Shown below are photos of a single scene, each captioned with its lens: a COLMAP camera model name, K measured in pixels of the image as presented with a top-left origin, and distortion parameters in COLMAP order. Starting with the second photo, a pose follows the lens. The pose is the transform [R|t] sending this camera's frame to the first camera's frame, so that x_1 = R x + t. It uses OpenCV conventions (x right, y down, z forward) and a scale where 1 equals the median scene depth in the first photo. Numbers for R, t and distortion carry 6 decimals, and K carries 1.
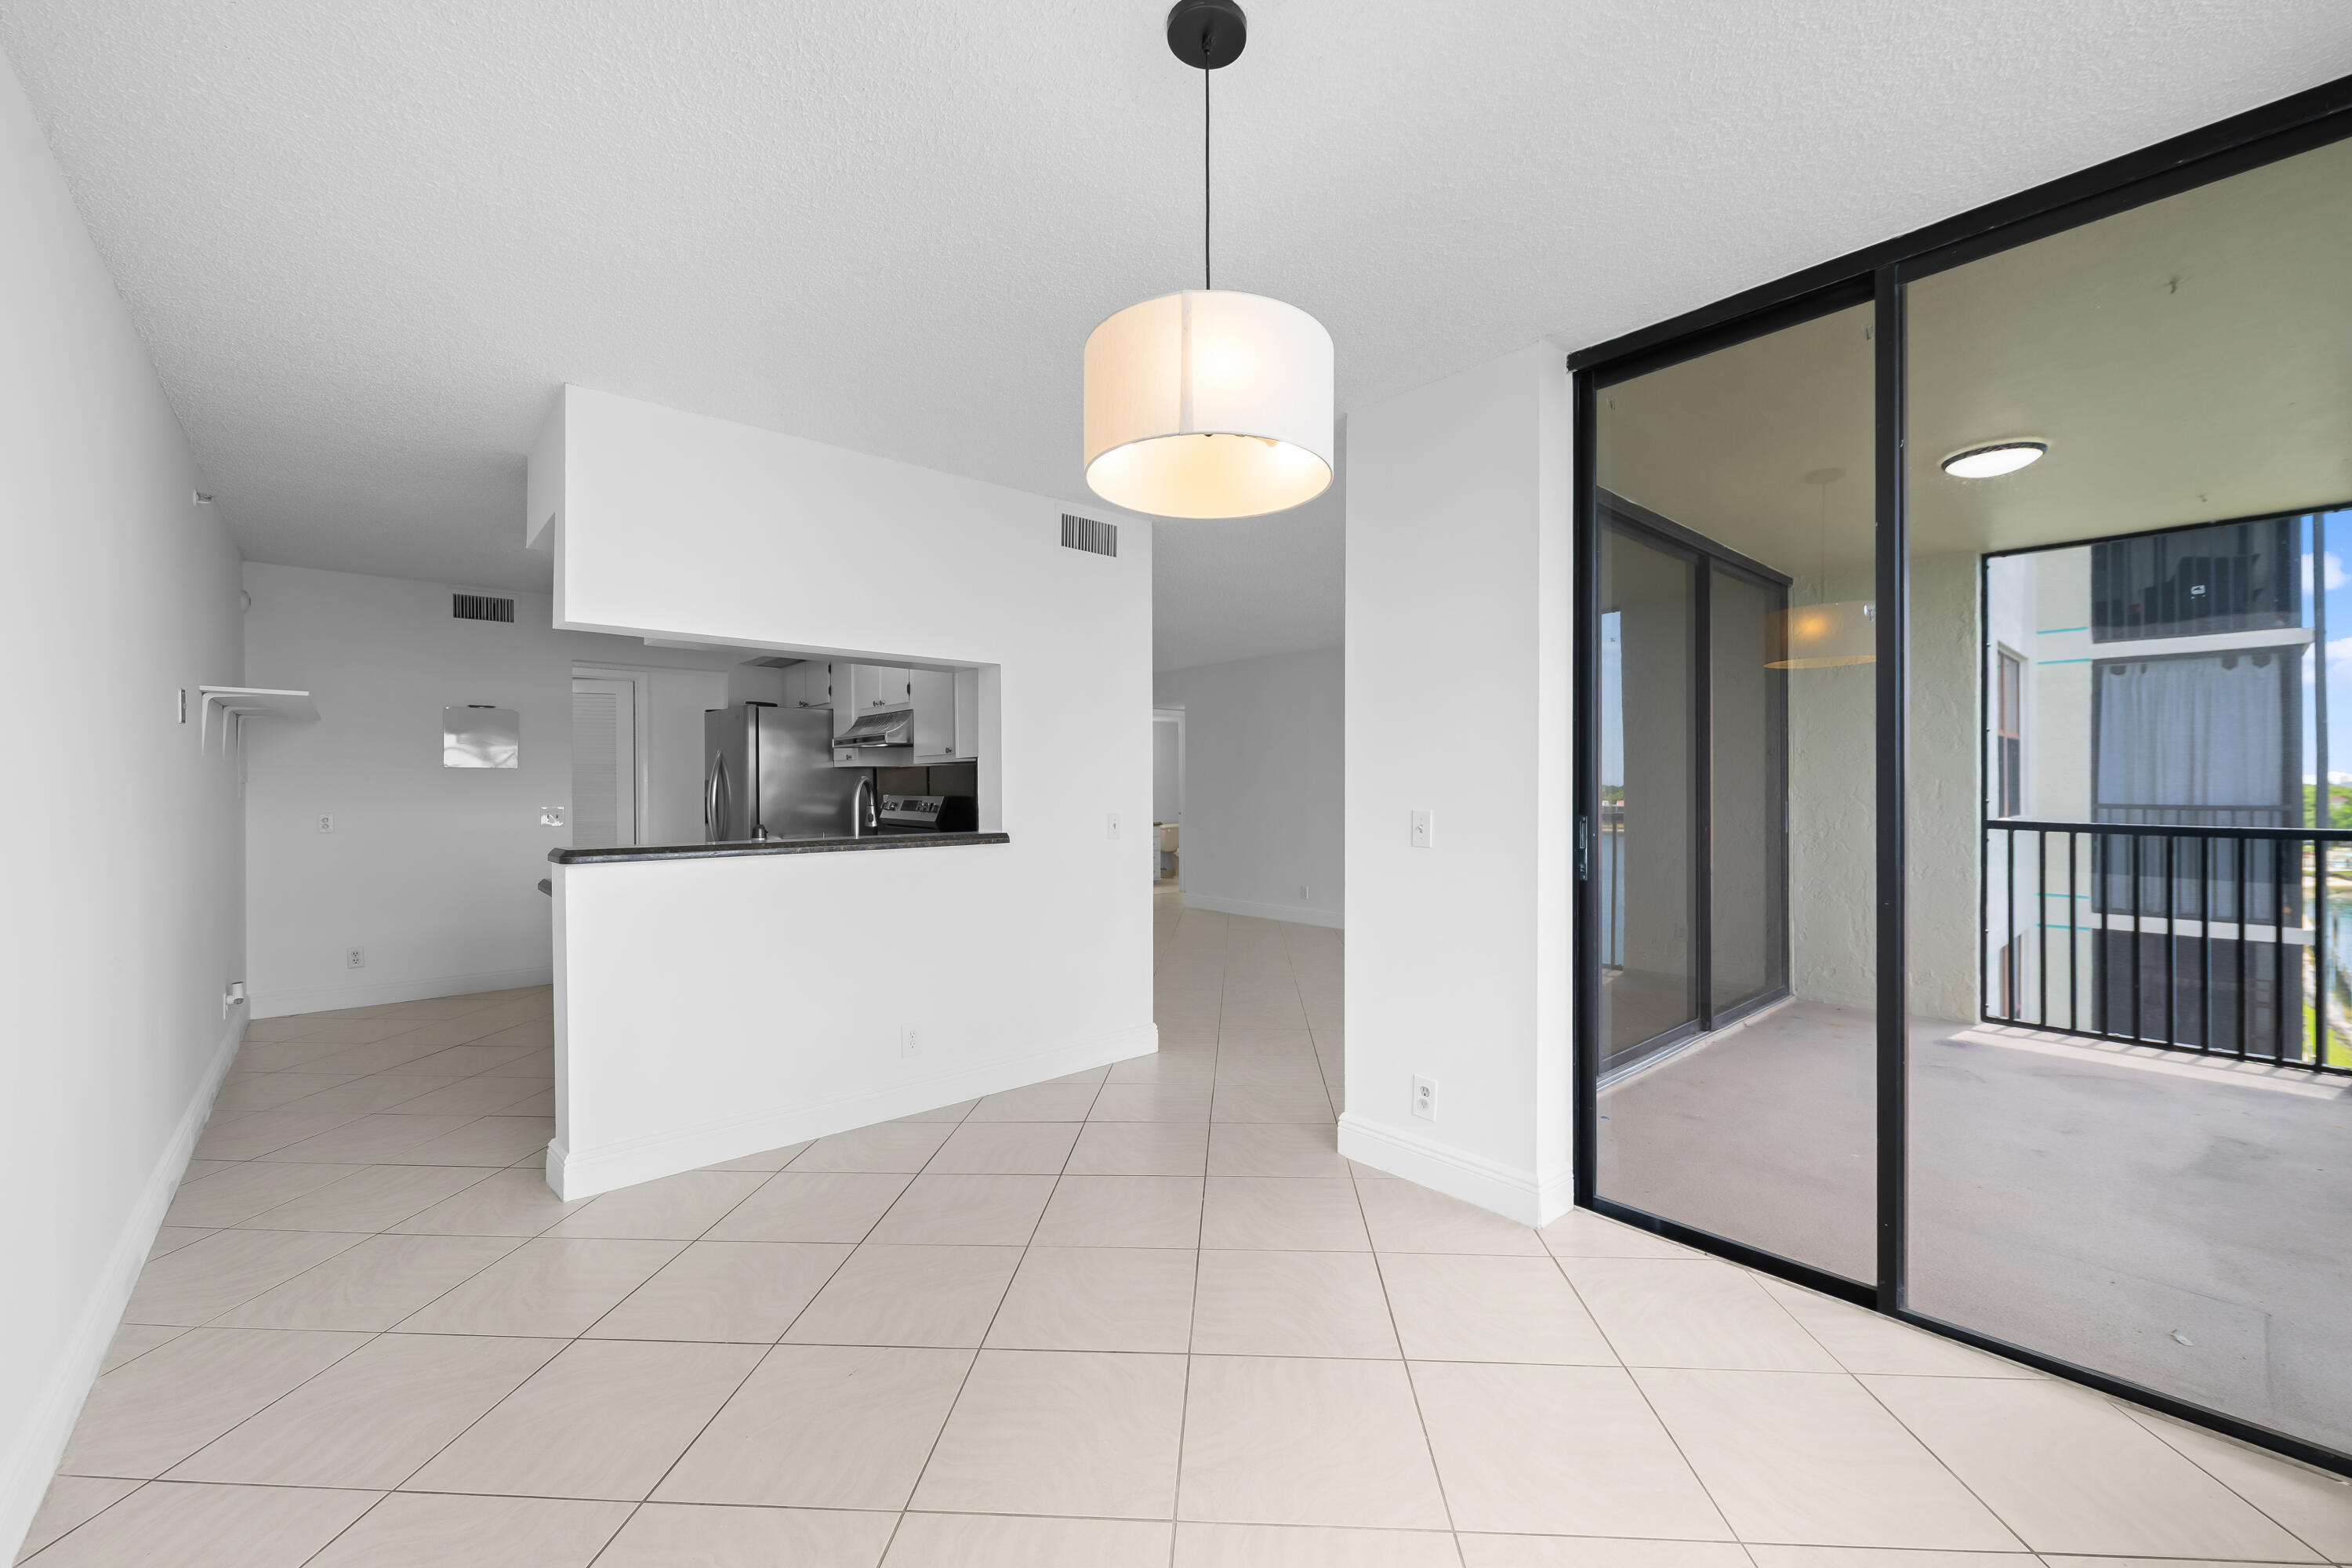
lens RADIAL K [[930.3, 0, 1186.9], [0, 930.3, 788.2], [0, 0, 1]] dist [-0.007740, 0.000106]
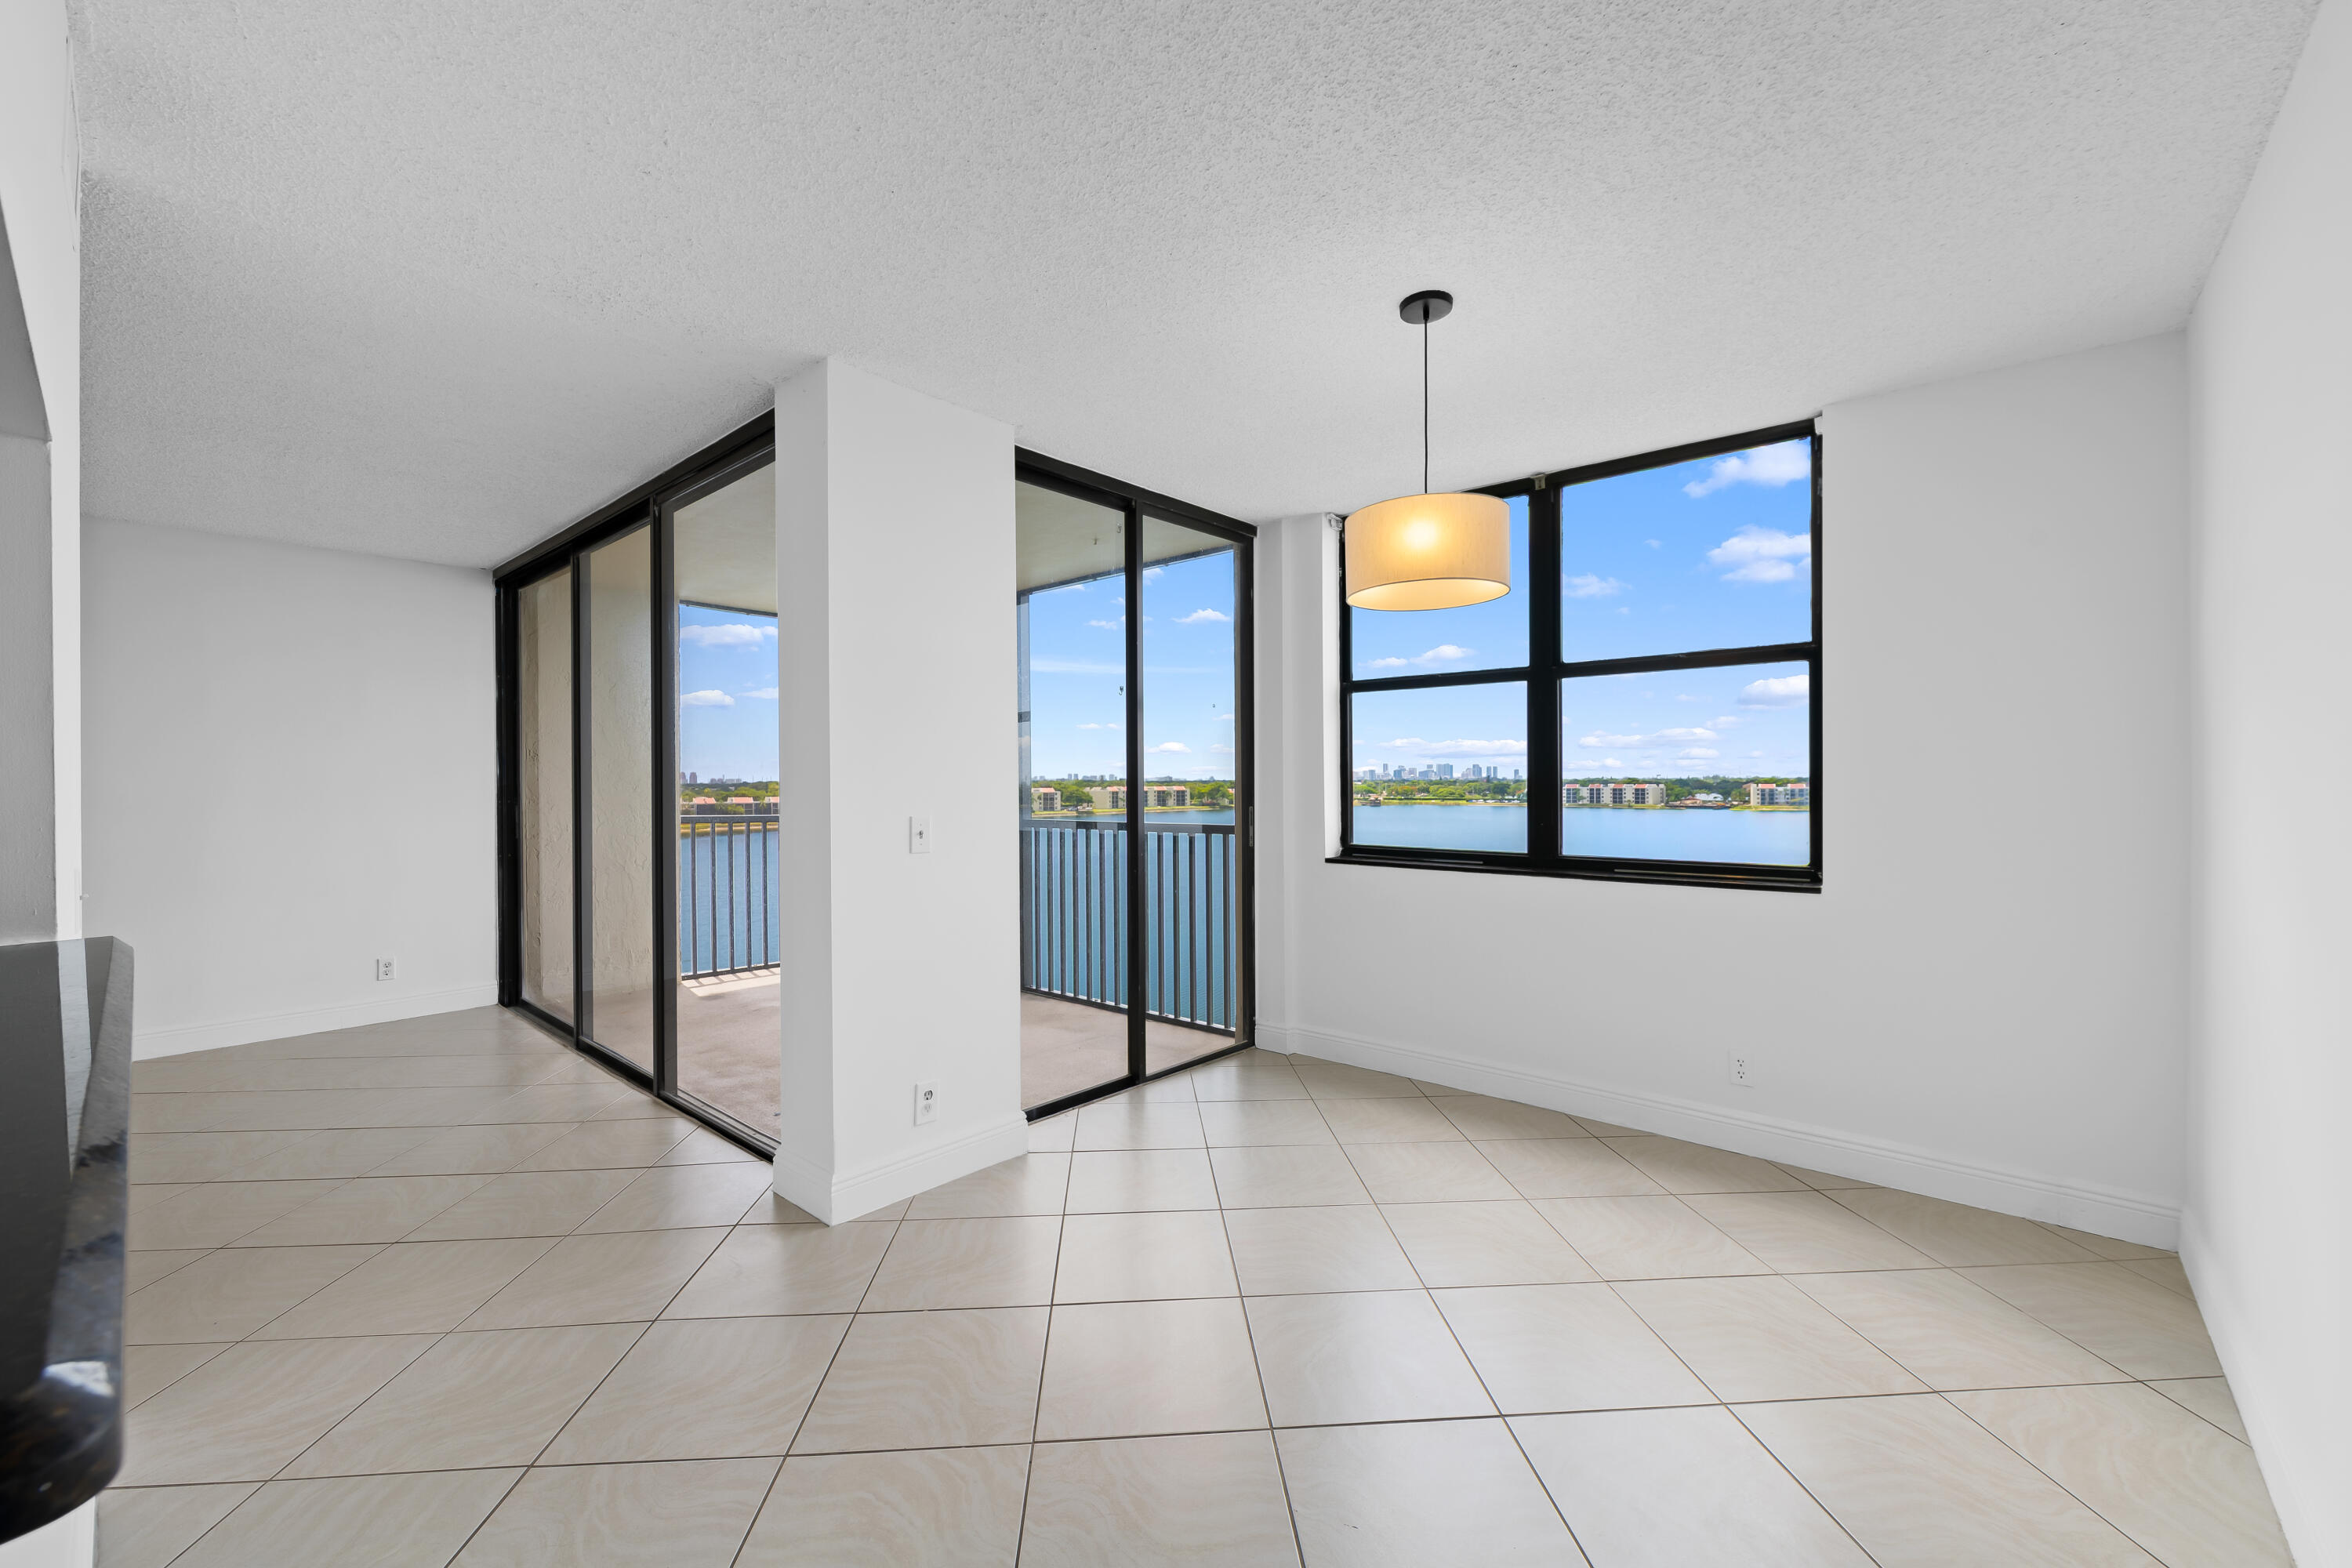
lens RADIAL K [[930.3, 0, 1197.4], [0, 930.3, 784.6], [0, 0, 1]] dist [-0.007740, 0.000106]
pose [[-0.145216, 0.001775, 0.989398, -0.424127], [0.002642, 0.999996, -0.001406, -0.003815], [-0.989396, 0.002409, -0.145220, 0.465527]]
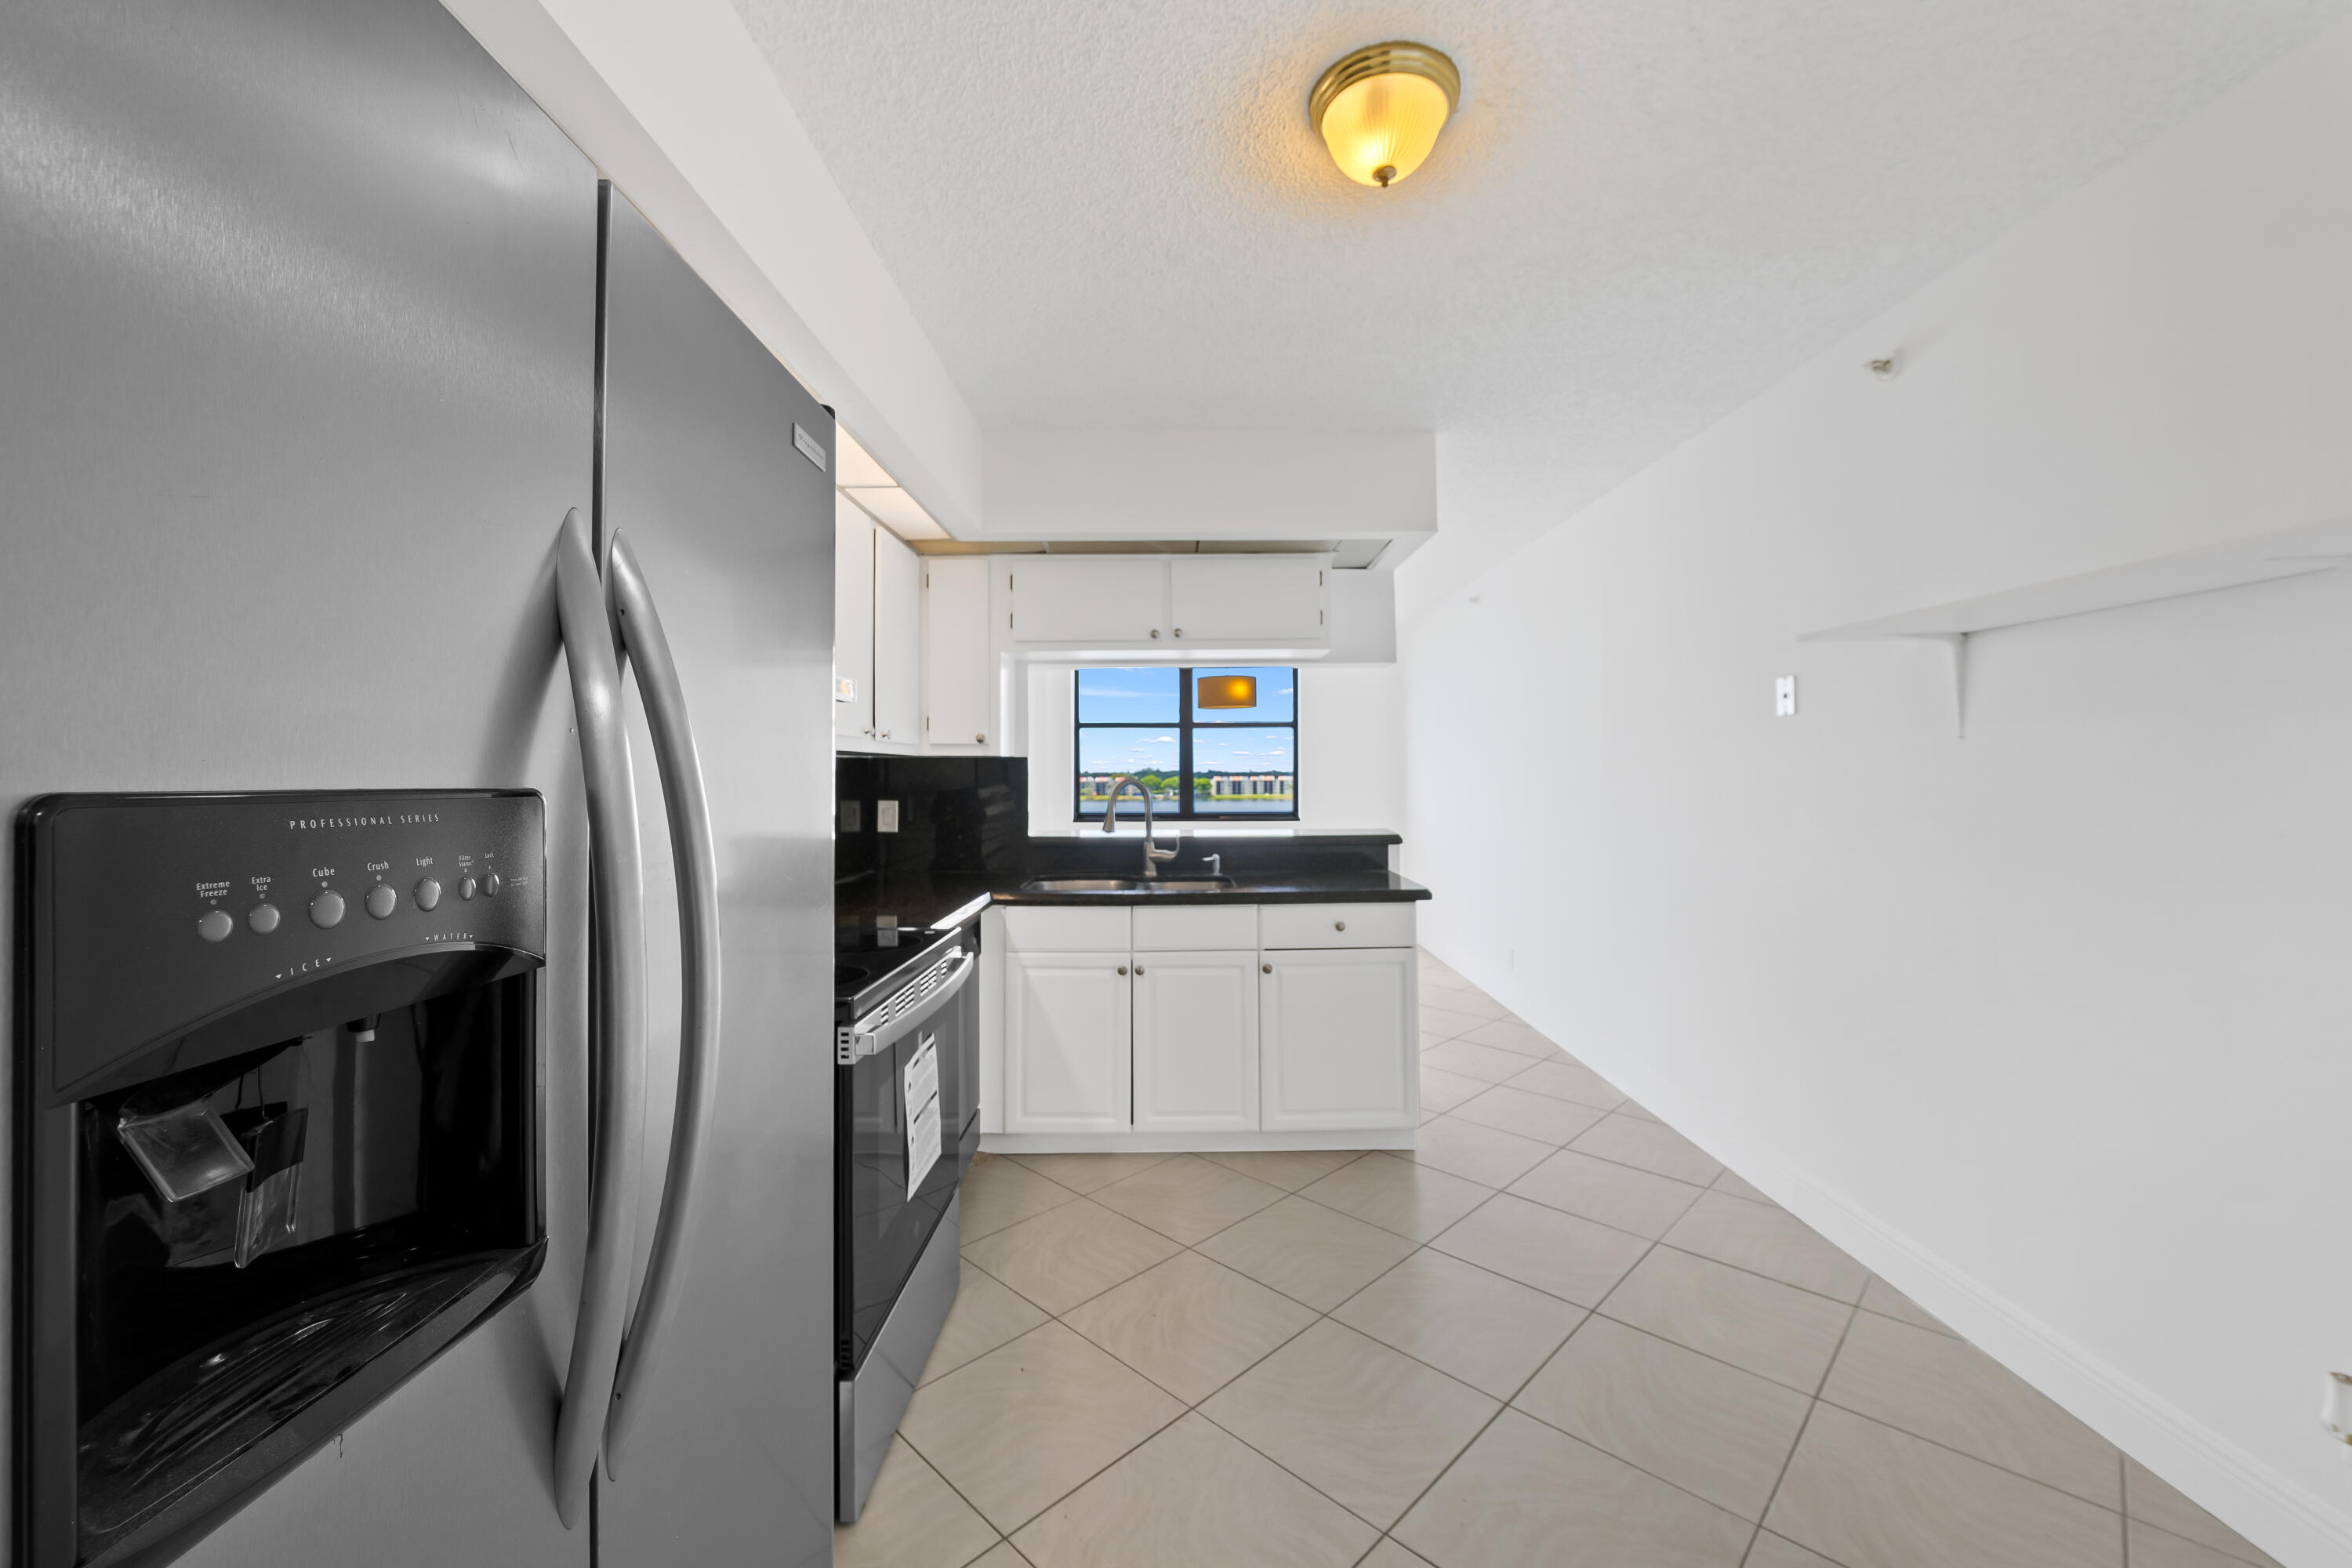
lens RADIAL K [[930.3, 0, 1180.5], [0, 930.3, 766.4], [0, 0, 1]] dist [-0.007740, 0.000106]
pose [[-0.757388, 0.014982, 0.652793, -0.877302], [0.009643, 0.999884, -0.011760, -0.007777], [-0.652894, -0.002612, -0.757445, 1.612125]]
